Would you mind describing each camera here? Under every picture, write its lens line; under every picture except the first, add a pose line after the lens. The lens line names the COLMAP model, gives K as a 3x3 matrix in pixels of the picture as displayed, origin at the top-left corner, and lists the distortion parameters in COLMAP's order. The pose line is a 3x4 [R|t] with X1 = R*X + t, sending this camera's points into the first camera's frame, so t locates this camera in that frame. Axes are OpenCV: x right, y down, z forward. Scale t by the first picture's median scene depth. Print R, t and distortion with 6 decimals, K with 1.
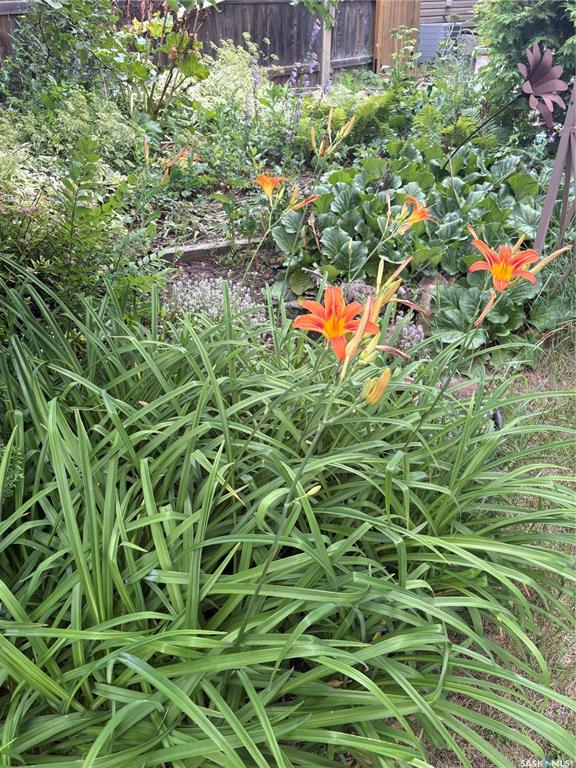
lens RADIAL K [[579.8, 0, 288.0], [0, 579.8, 384.0], [0, 0, 1]] dist [0.063397, -0.060950]
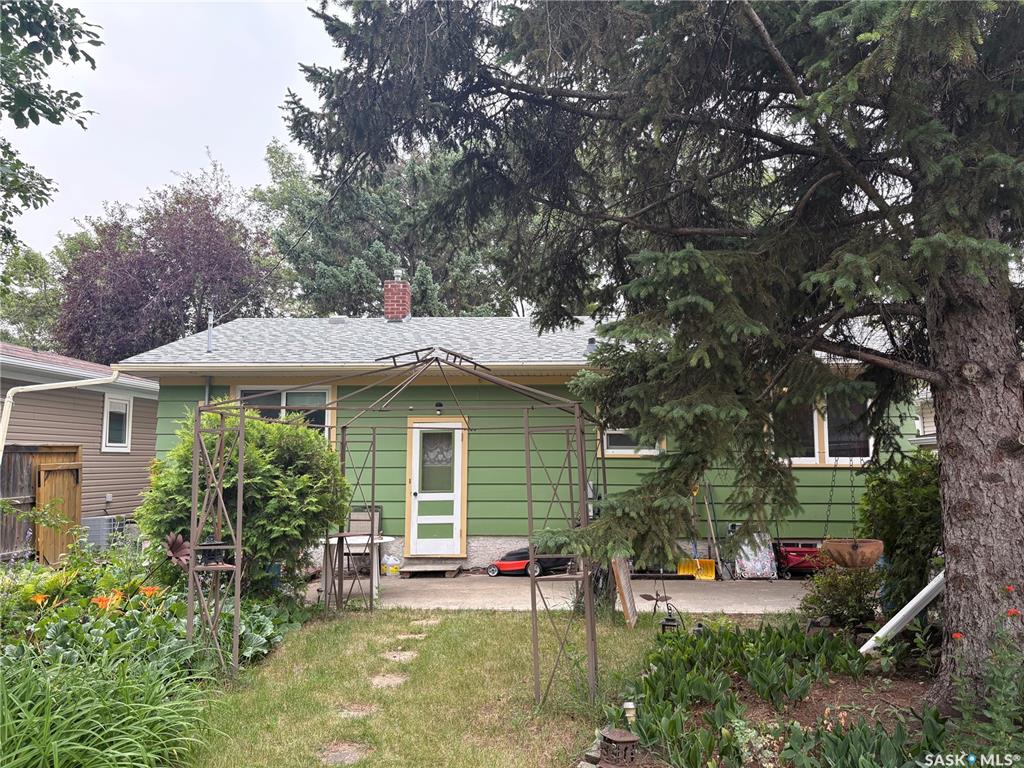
lens RADIAL K [[773.1, 0, 512.0], [0, 773.1, 384.0], [0, 0, 1]] dist [0.063397, -0.060950]
pose [[0.762629, 0.054882, 0.644504, -0.233239], [0.374051, 0.775480, -0.508642, 0.445534], [-0.527715, 0.628982, 0.570875, -0.790032]]
